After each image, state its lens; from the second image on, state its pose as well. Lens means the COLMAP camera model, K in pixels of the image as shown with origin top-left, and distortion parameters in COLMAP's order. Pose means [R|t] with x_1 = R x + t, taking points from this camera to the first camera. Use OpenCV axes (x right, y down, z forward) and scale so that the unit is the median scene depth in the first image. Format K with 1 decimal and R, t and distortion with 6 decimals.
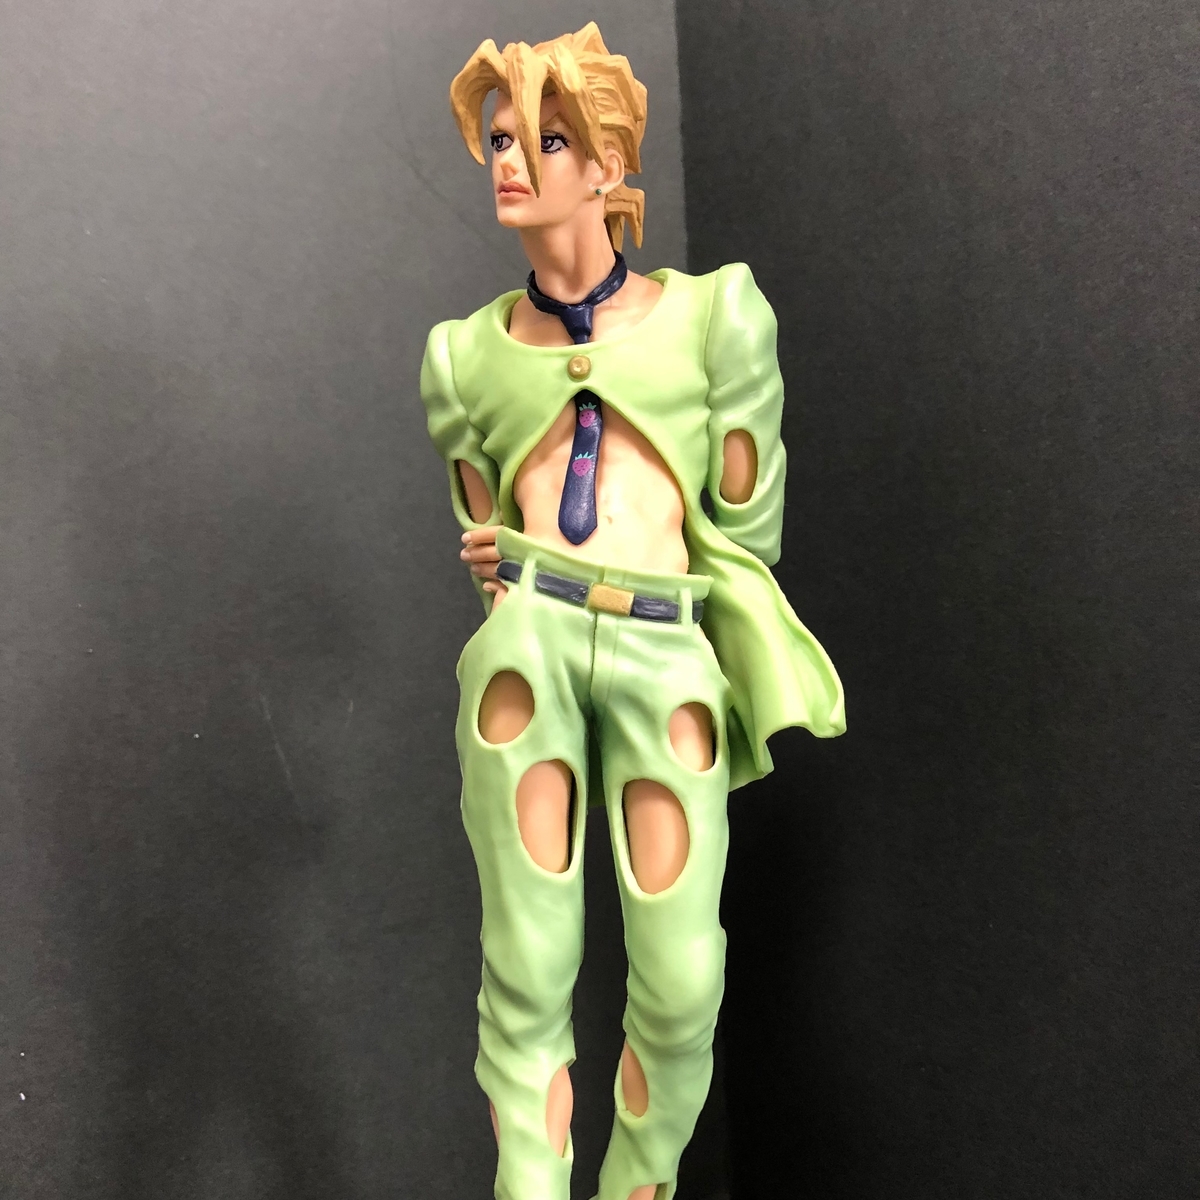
lens RADIAL K [[1350.3, 0, 602.2], [0, 1350.3, 590.4], [0, 0, 1]] dist [0.137934, -0.556434]
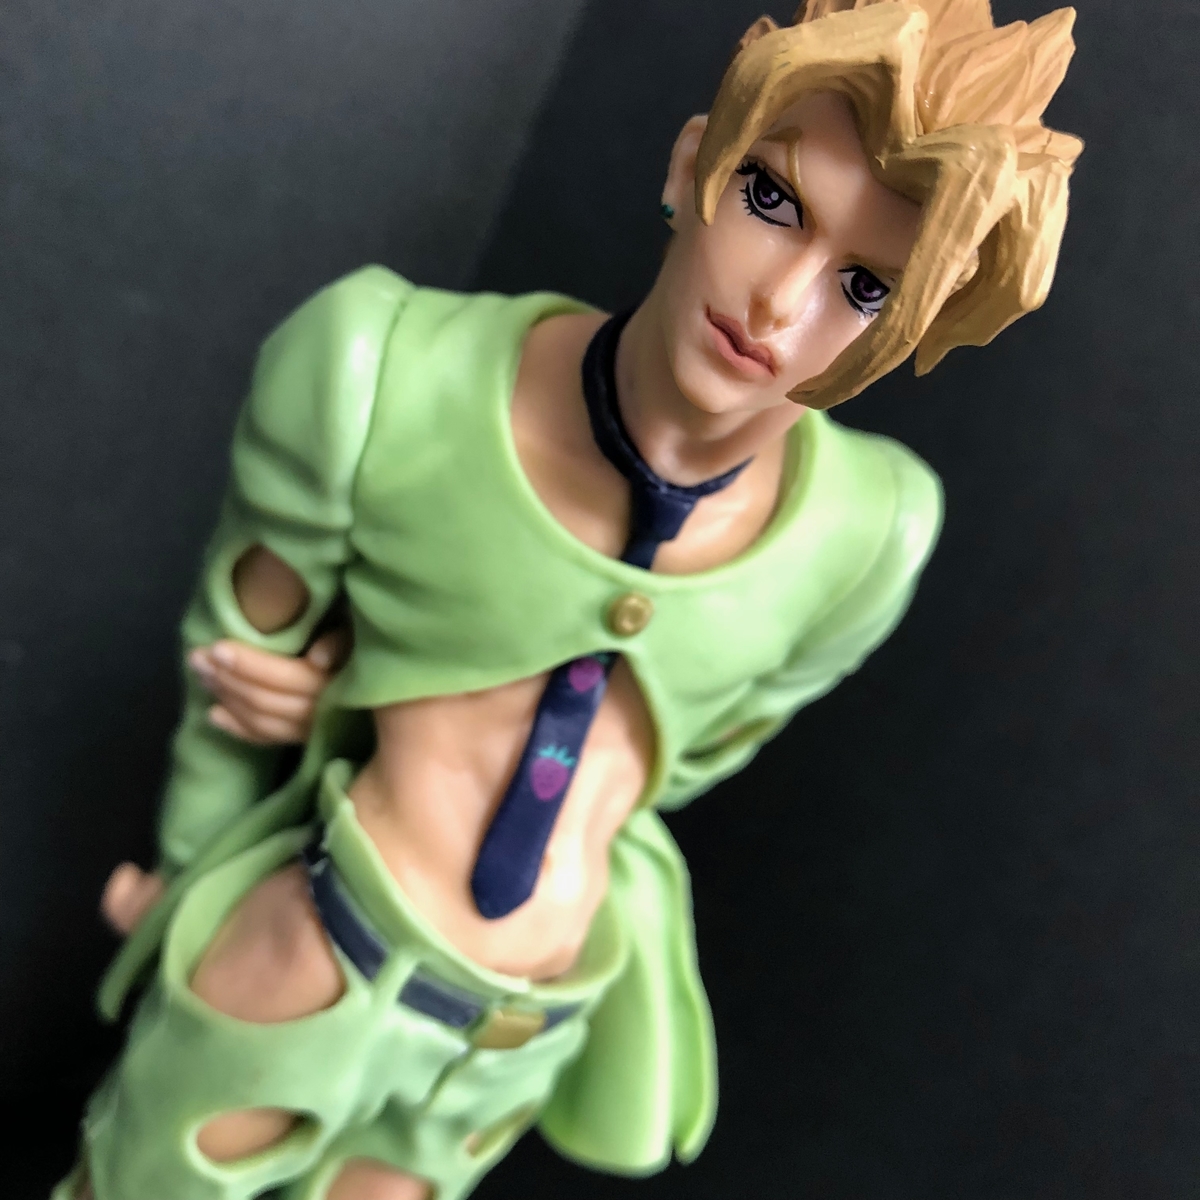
lens RADIAL K [[1398.0, 0, 614.3], [0, 1398.0, 594.8], [0, 0, 1]] dist [0.160081, -0.742844]
pose [[0.784210, 0.215982, 0.581693, -0.328798], [-0.501691, 0.772356, 0.389580, -0.372000], [-0.365132, -0.597342, 0.714045, 0.627558]]
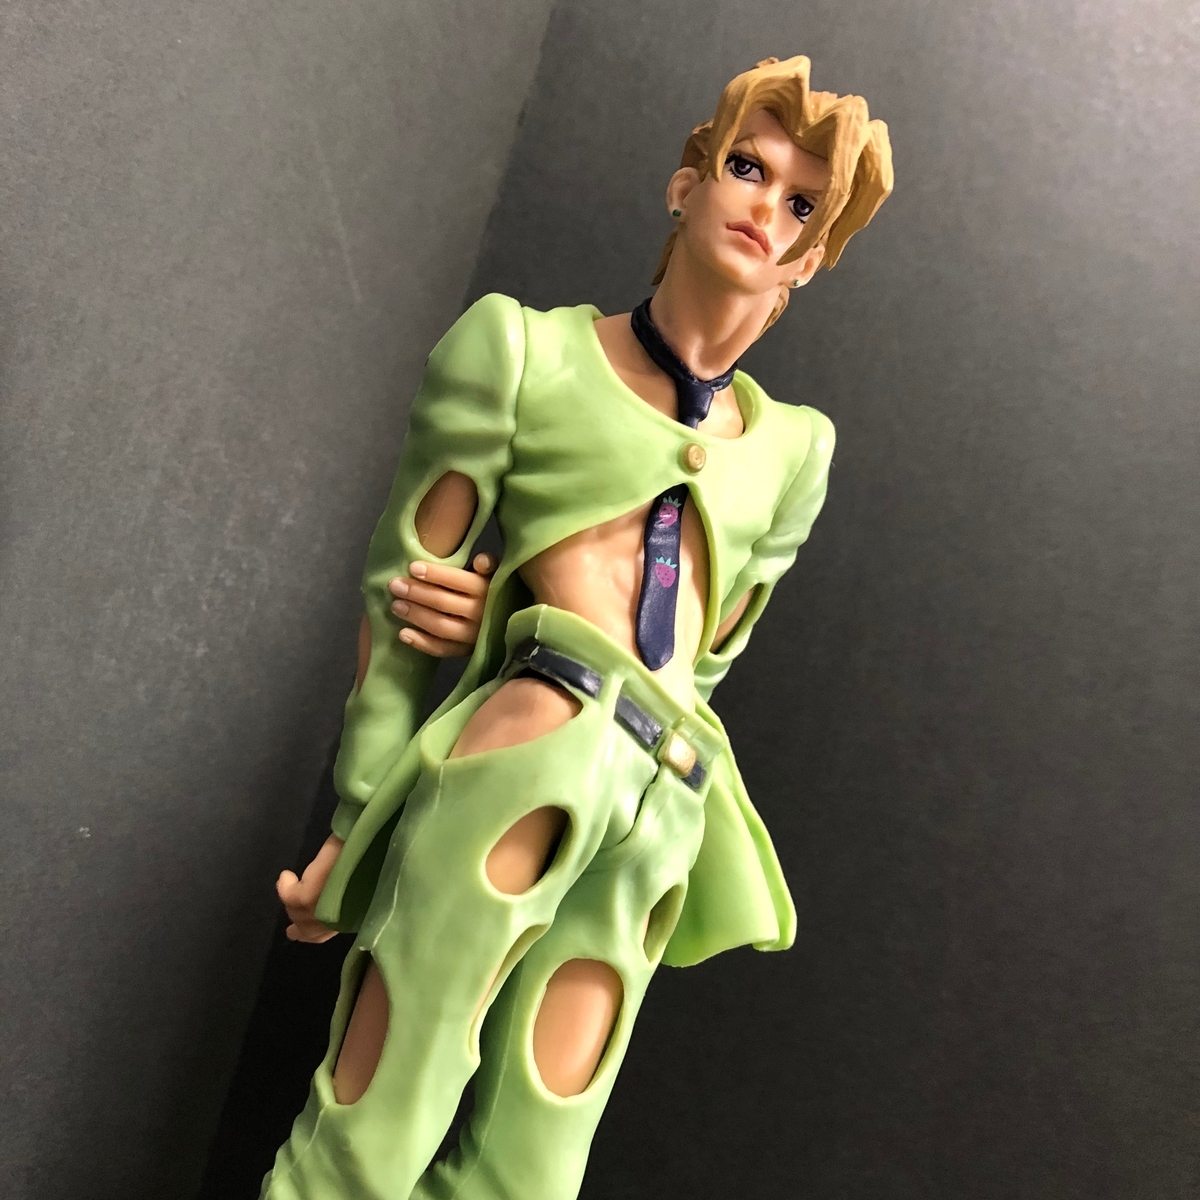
lens RADIAL K [[1350.3, 0, 602.2], [0, 1350.3, 590.4], [0, 0, 1]] dist [0.137934, -0.556434]
pose [[0.685104, 0.332312, 0.648229, -0.560943], [-0.355231, 0.929310, -0.100968, 0.013230], [-0.635958, -0.161097, 0.754722, 0.398562]]
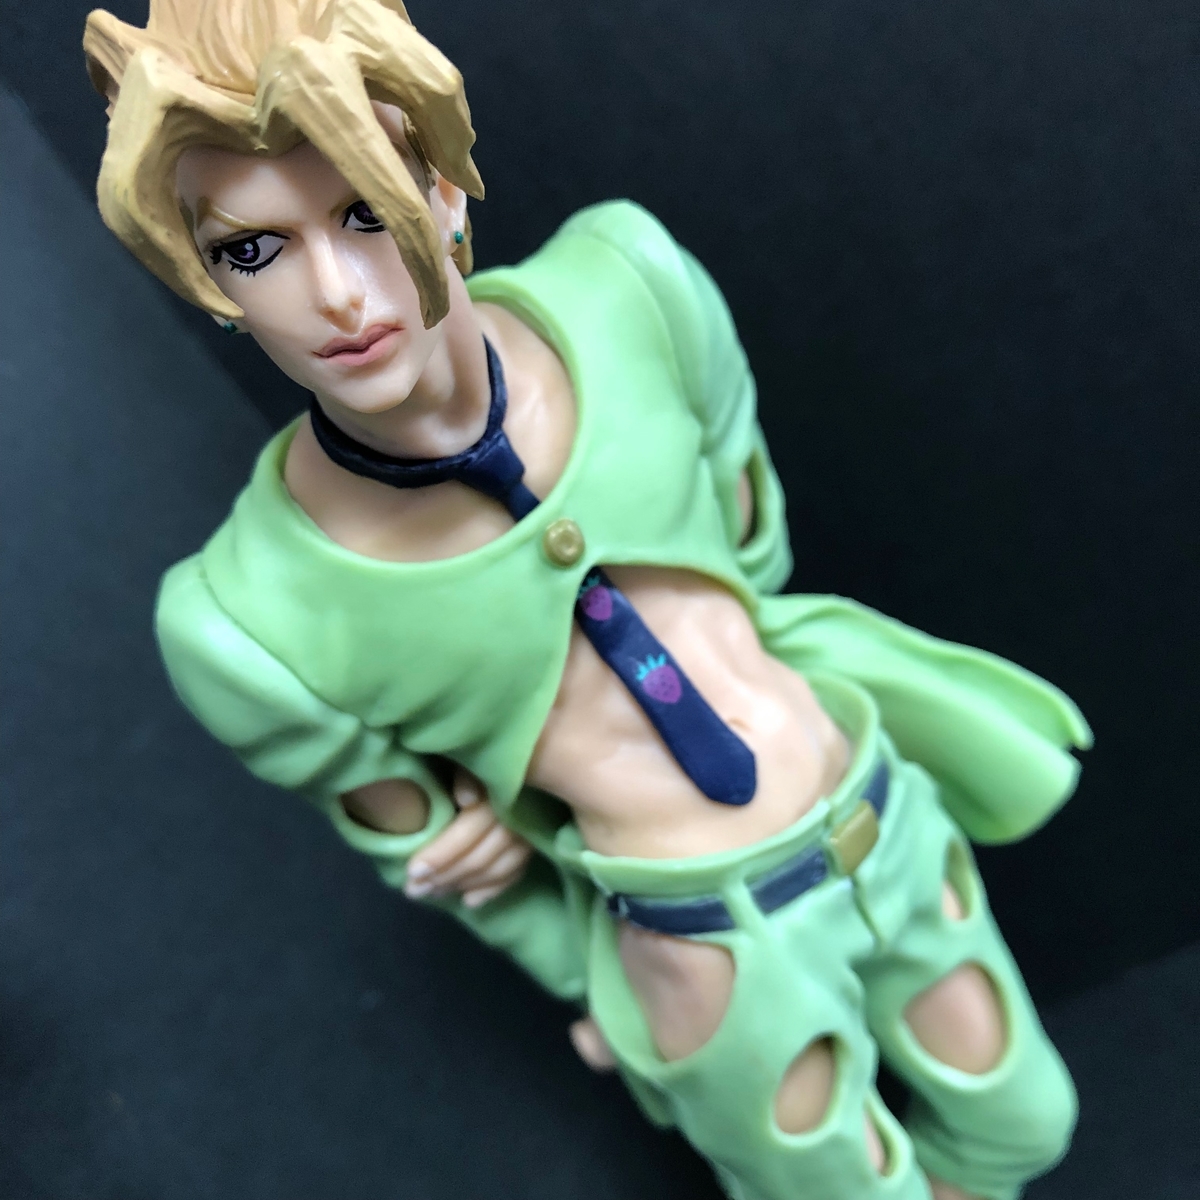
lens RADIAL K [[1389.9, 0, 601.8], [0, 1389.9, 575.5], [0, 0, 1]] dist [0.141058, -0.613617]
pose [[0.634004, -0.615673, 0.467959, -0.269977], [0.432024, 0.783870, 0.445985, -0.390713], [-0.641400, -0.080586, 0.762962, 0.570519]]
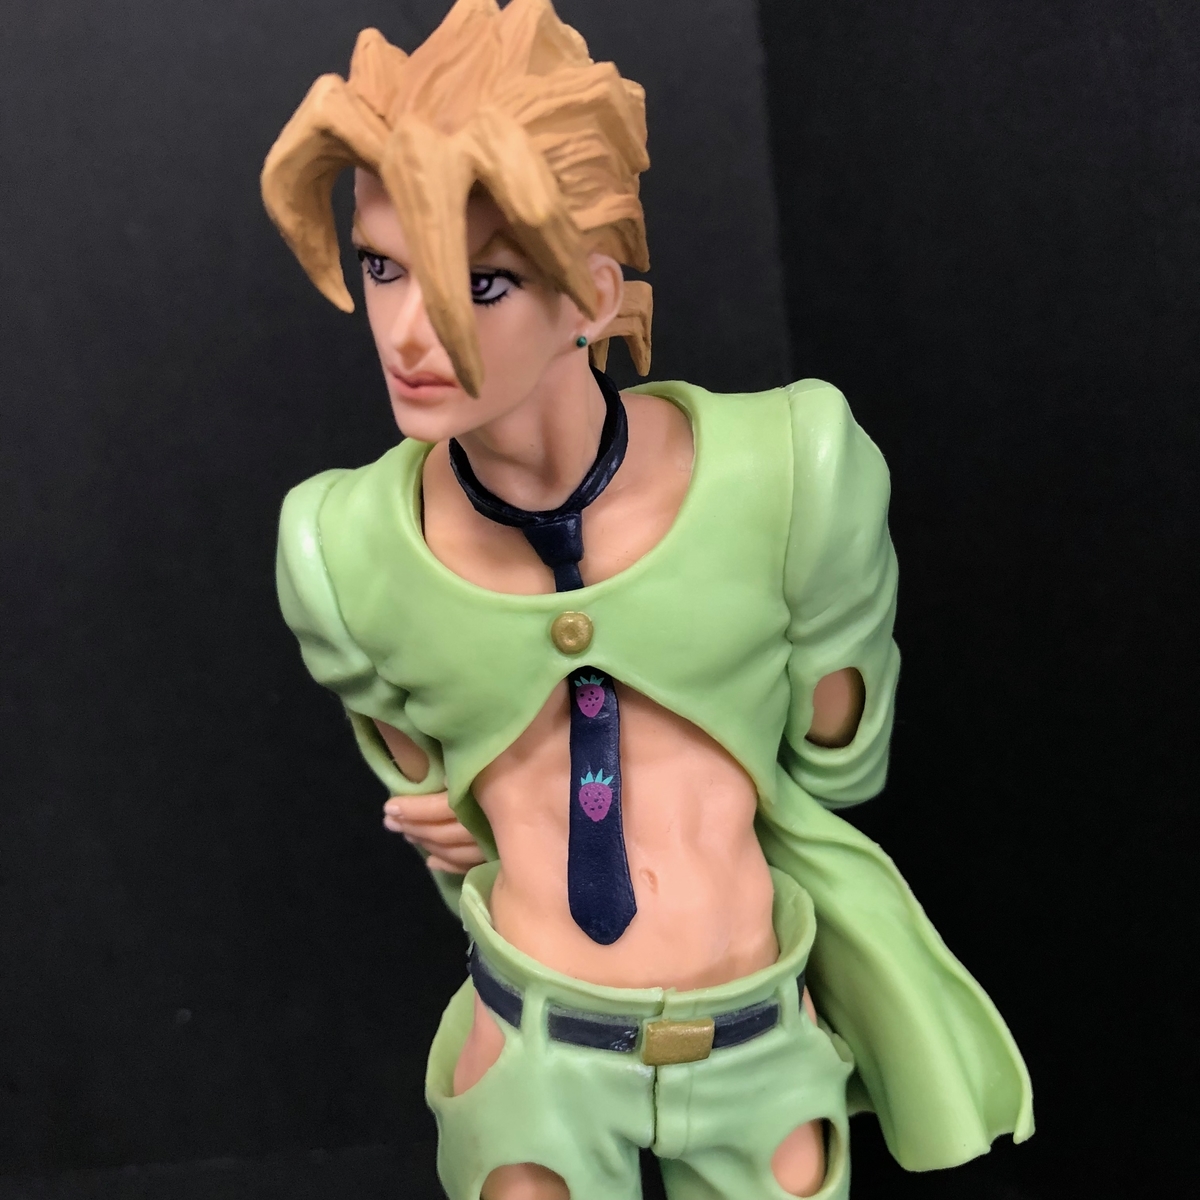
lens RADIAL K [[1368.6, 0, 604.2], [0, 1368.6, 579.5], [0, 0, 1]] dist [0.154775, -0.684511]
pose [[0.987792, -0.127373, 0.089683, -0.052033], [0.088992, 0.933921, 0.346225, -0.382422], [-0.127857, -0.334018, 0.933855, 0.466869]]
